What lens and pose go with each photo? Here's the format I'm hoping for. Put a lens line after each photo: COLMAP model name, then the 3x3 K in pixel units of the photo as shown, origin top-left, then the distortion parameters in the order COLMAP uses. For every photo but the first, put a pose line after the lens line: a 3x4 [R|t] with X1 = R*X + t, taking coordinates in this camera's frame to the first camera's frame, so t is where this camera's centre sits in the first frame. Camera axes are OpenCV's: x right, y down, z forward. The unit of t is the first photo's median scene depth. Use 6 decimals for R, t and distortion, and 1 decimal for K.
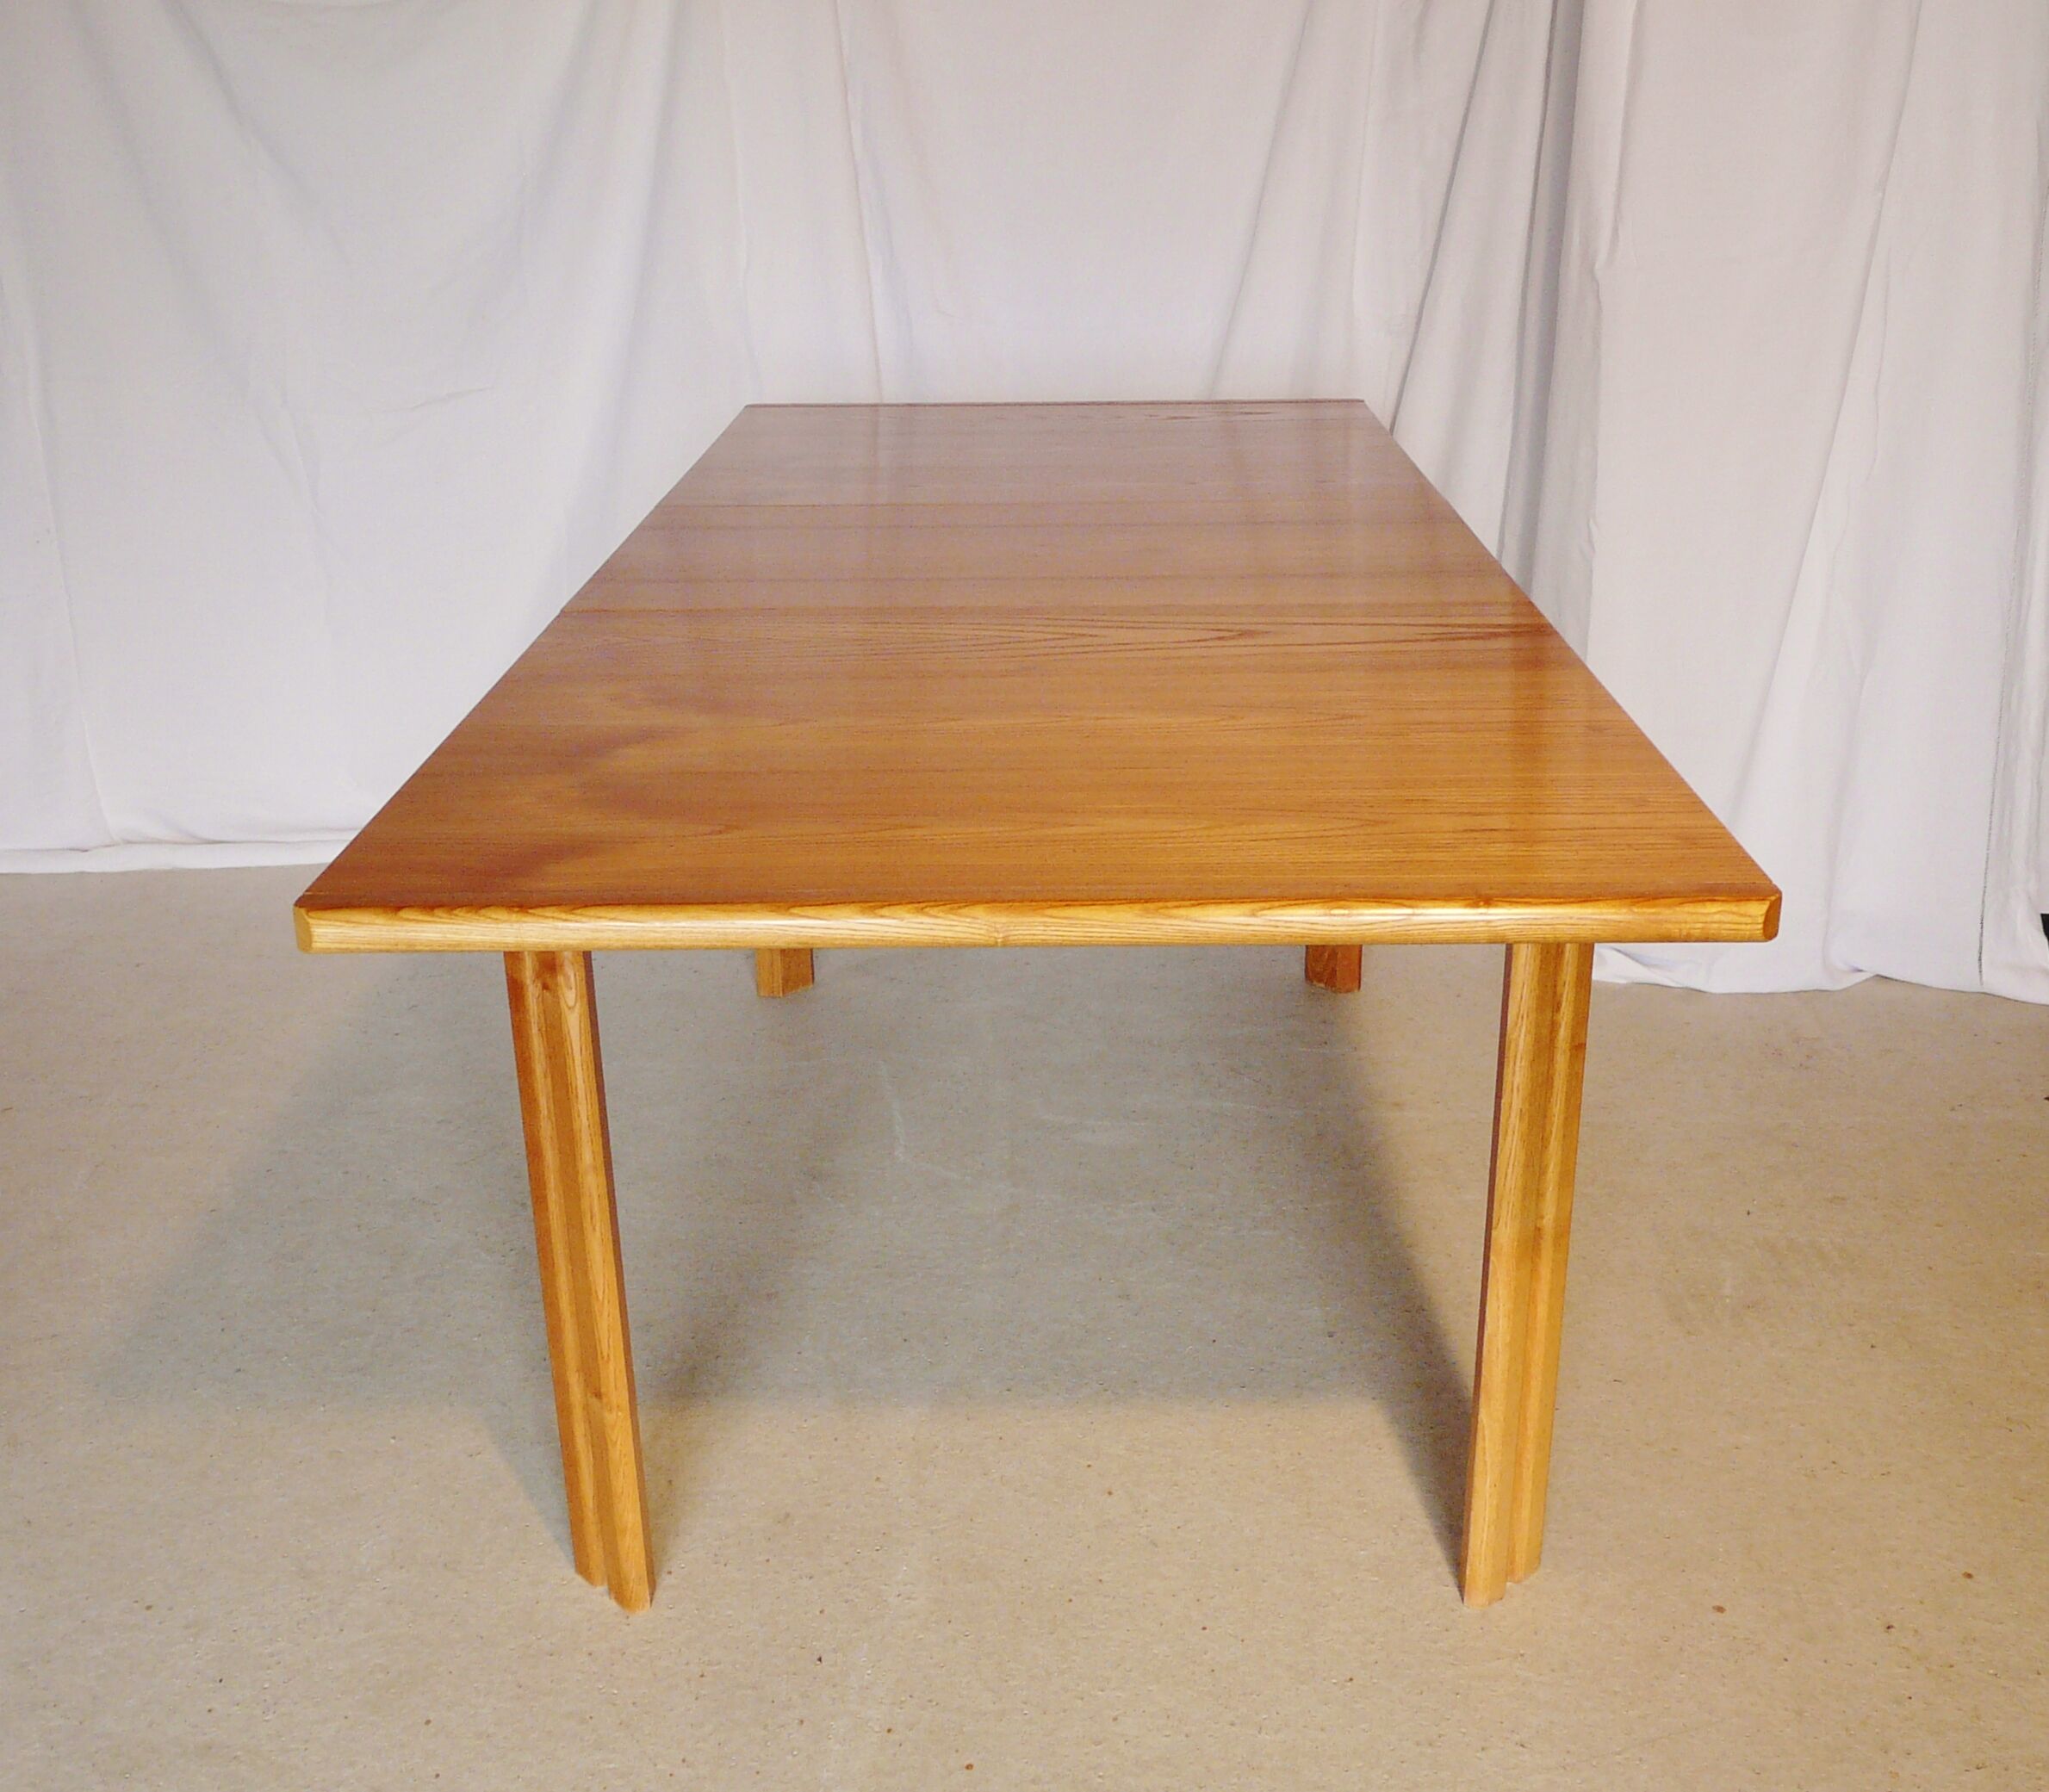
lens RADIAL K [[2321.9, 0, 1051.8], [0, 2321.9, 950.7], [0, 0, 1]] dist [-0.093833, 0.145319]
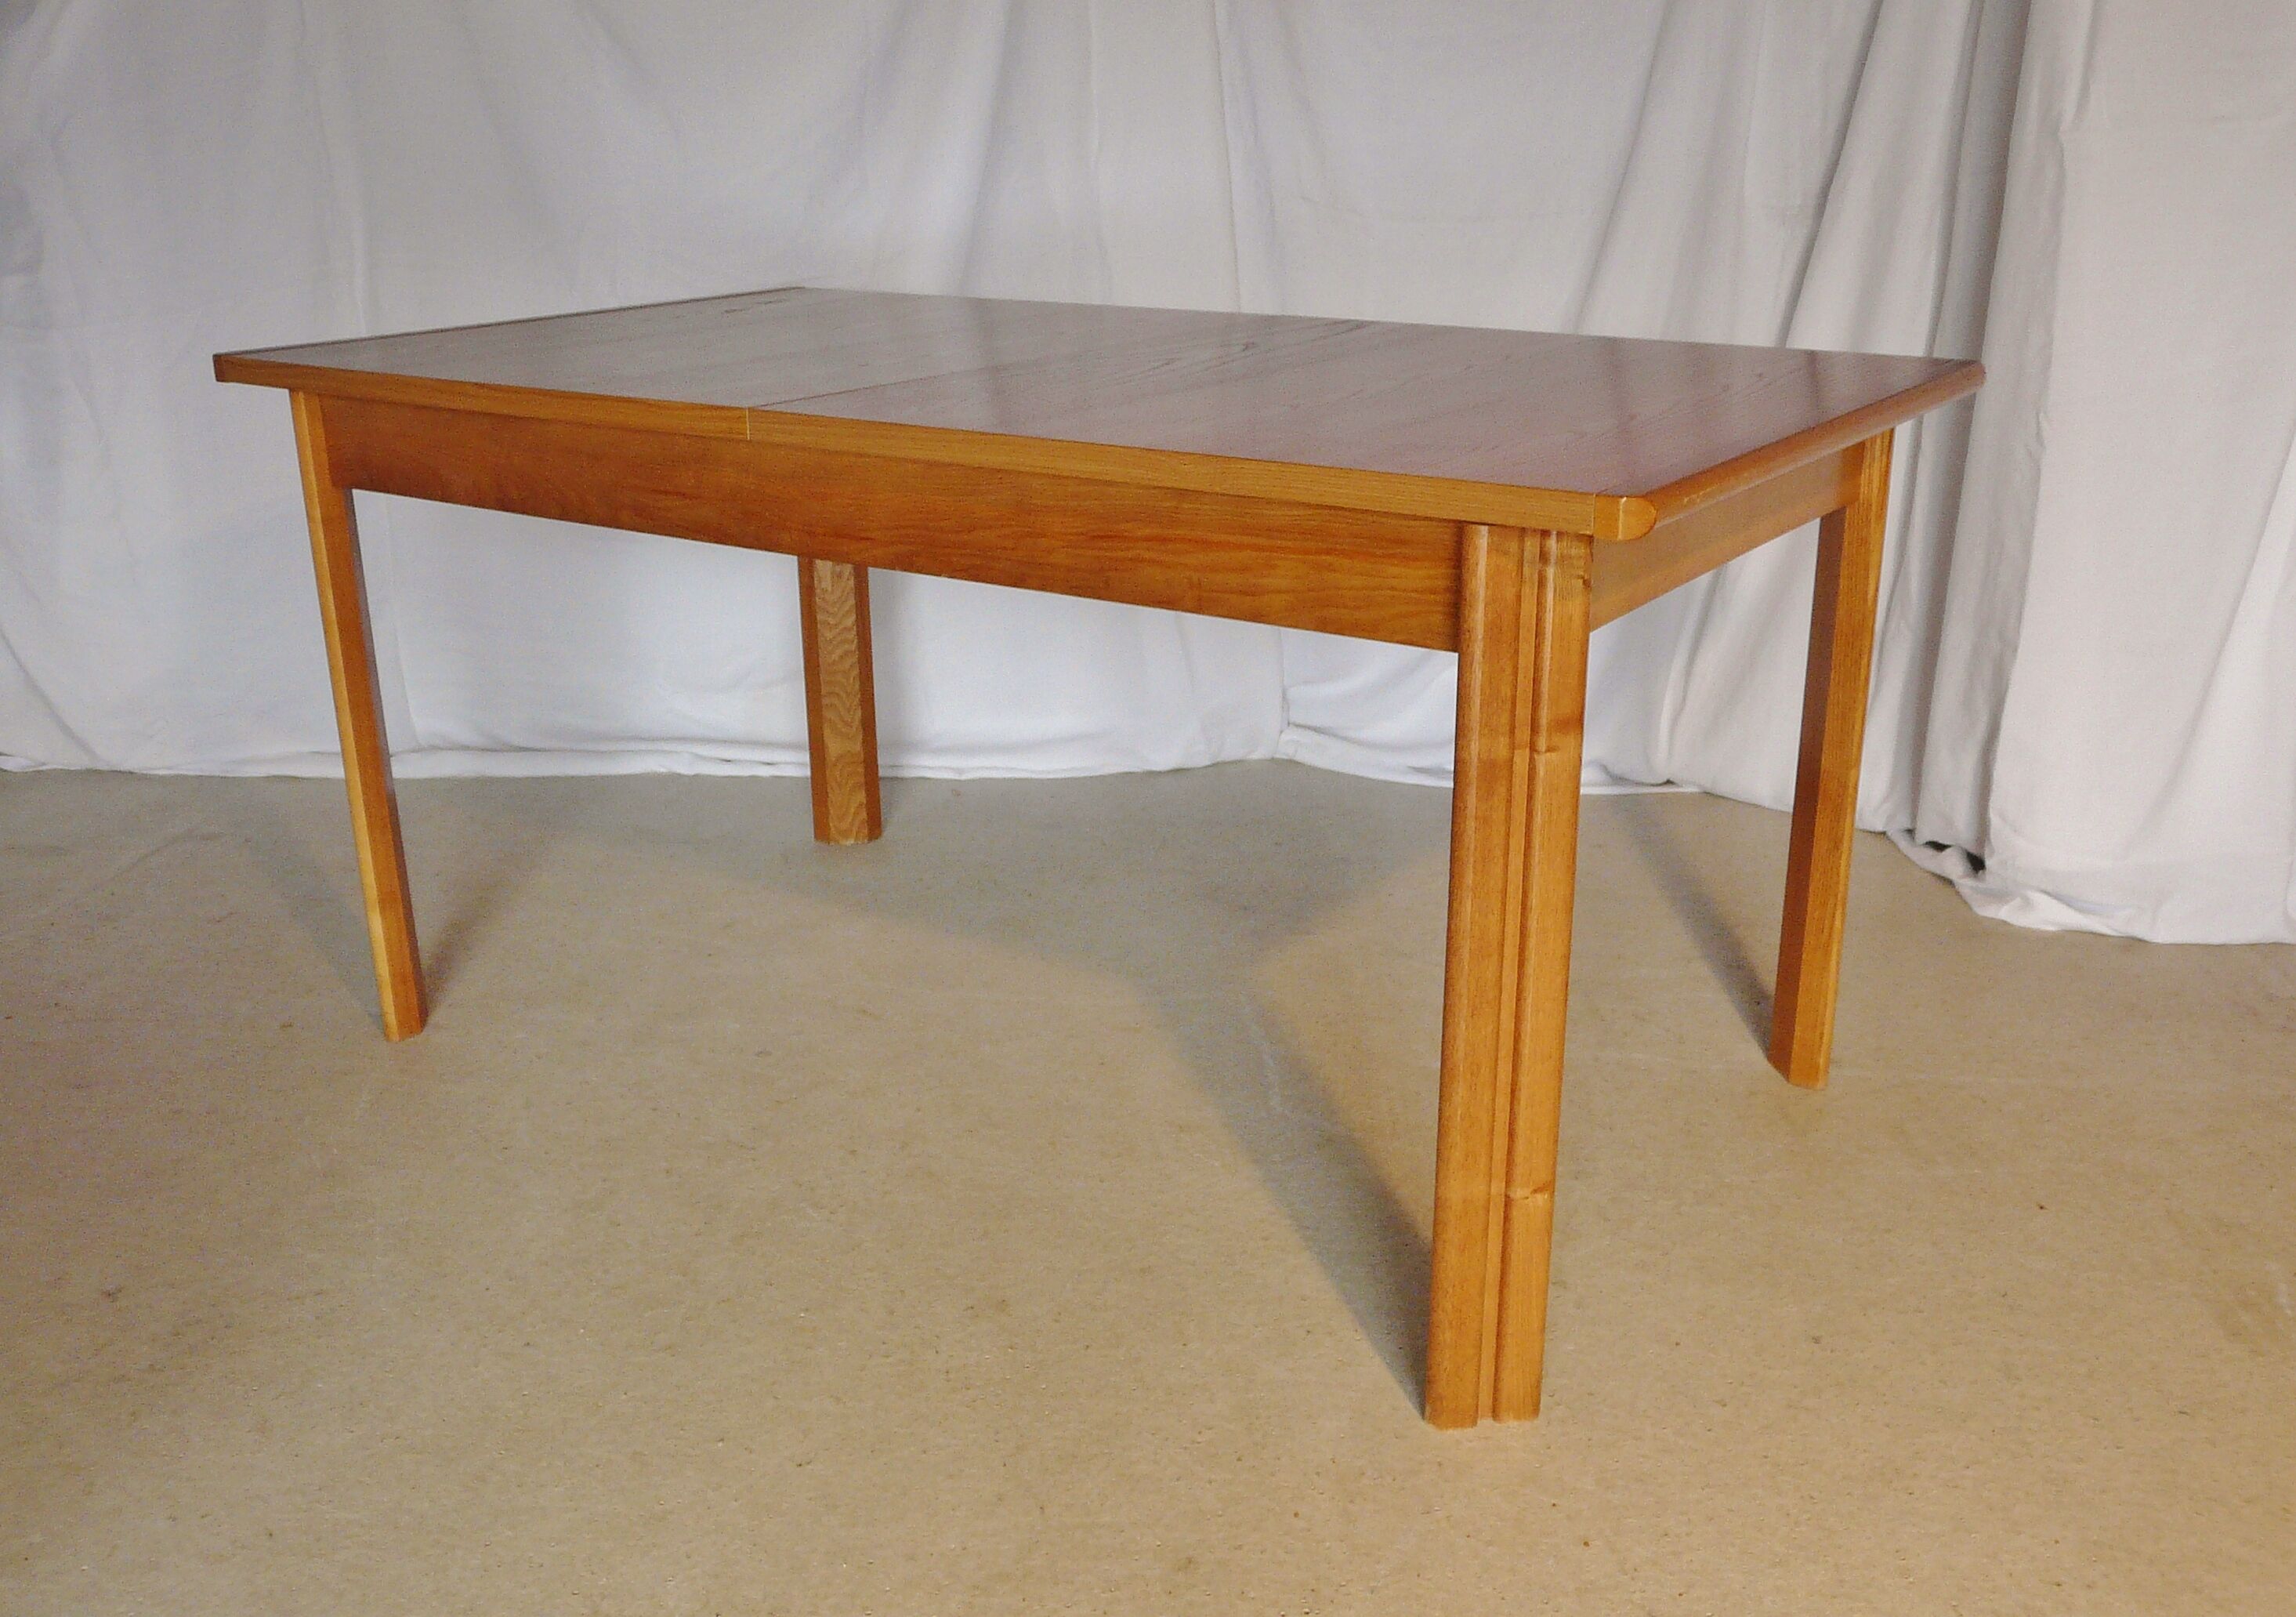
lens RADIAL K [[2115.9, 0, 1169.8], [0, 2115.9, 811.1], [0, 0, 1]] dist [-0.087793, 0.119449]
pose [[0.998458, 0.021247, -0.051290, -0.085047], [-0.023179, 0.999032, -0.037375, 0.008992], [0.050446, 0.038506, 0.997984, 0.242388]]
